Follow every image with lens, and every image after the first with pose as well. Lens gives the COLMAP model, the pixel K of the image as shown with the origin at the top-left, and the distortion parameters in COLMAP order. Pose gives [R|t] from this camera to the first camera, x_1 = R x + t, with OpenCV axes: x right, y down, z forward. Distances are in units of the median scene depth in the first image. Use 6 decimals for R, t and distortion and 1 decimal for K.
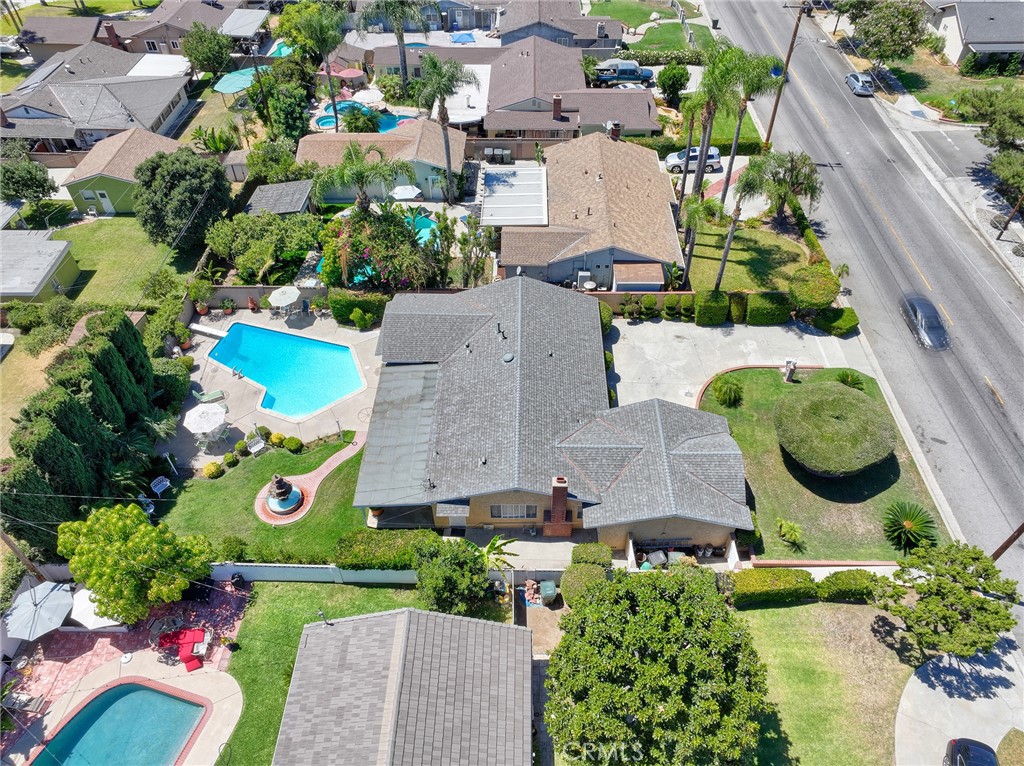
lens RADIAL K [[713.6, 0, 518.3], [0, 713.6, 382.4], [0, 0, 1]] dist [0.006156, 0.017166]
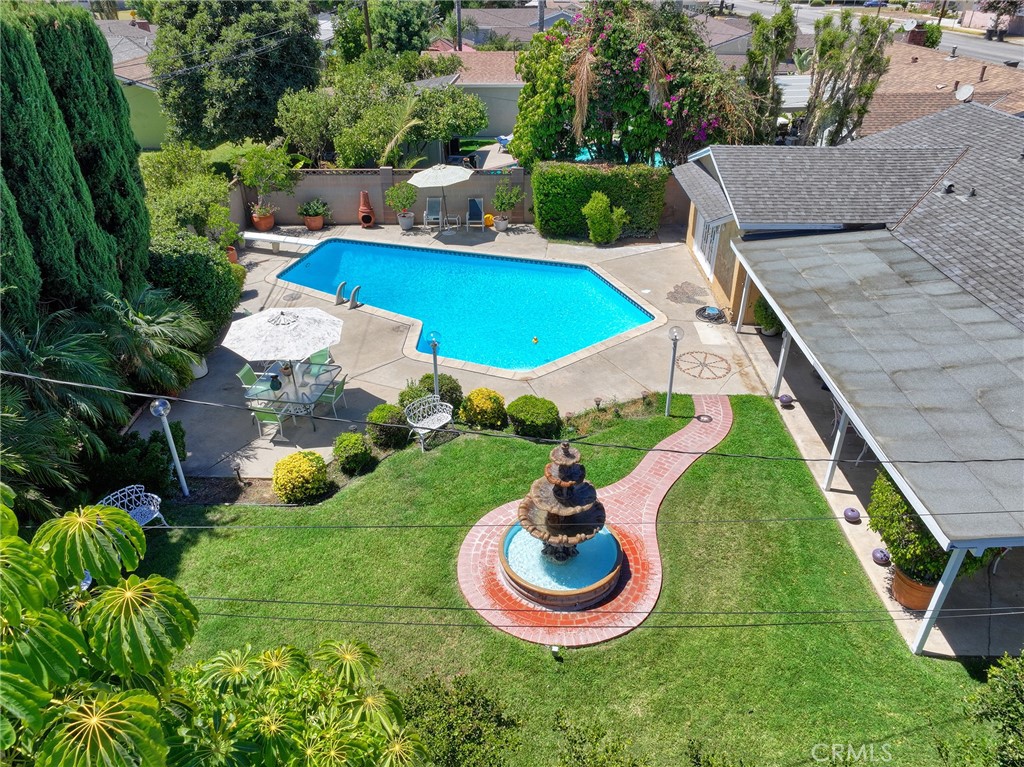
lens RADIAL K [[713.6, 0, 520.9], [0, 713.6, 383.3], [0, 0, 1]] dist [0.006156, 0.017166]
pose [[0.999945, -0.003875, 0.009763, -0.321058], [0.006265, 0.966063, -0.258229, 0.157870], [-0.008431, 0.258276, 0.966034, 0.658289]]
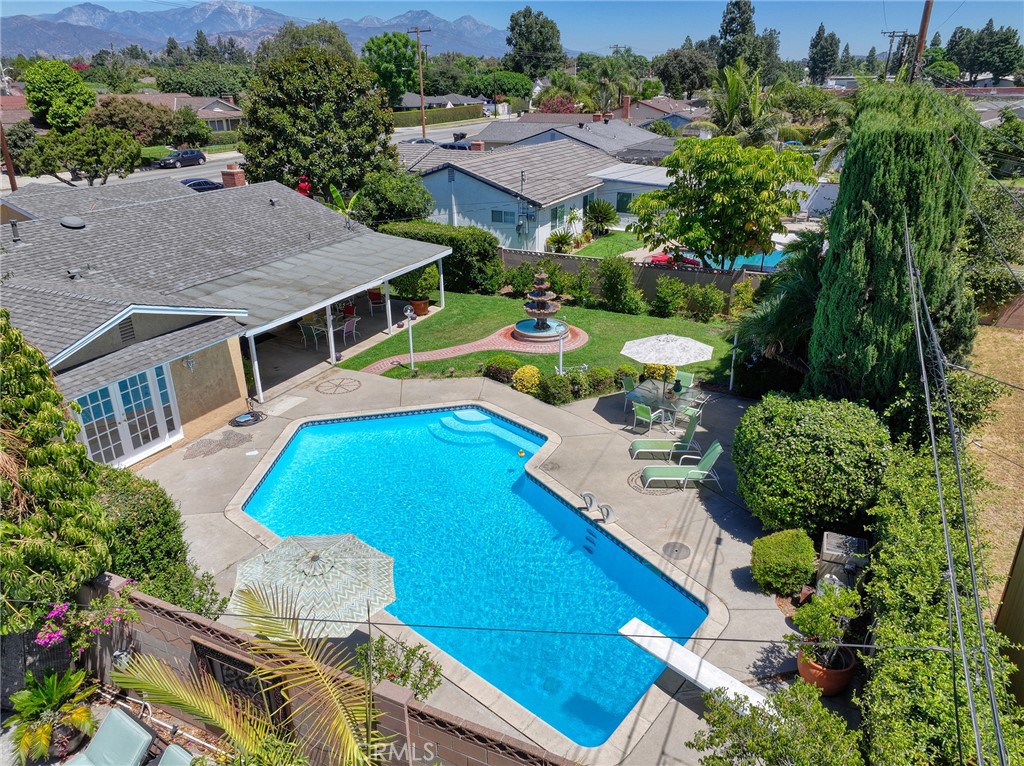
lens RADIAL K [[713.6, 0, 514.5], [0, 713.6, 380.8], [0, 0, 1]] dist [0.006156, 0.017166]
pose [[-0.911452, -0.151315, 0.382570, -0.509262], [0.302661, 0.383241, 0.872653, -0.338744], [-0.278662, 0.911170, -0.303508, 1.143601]]
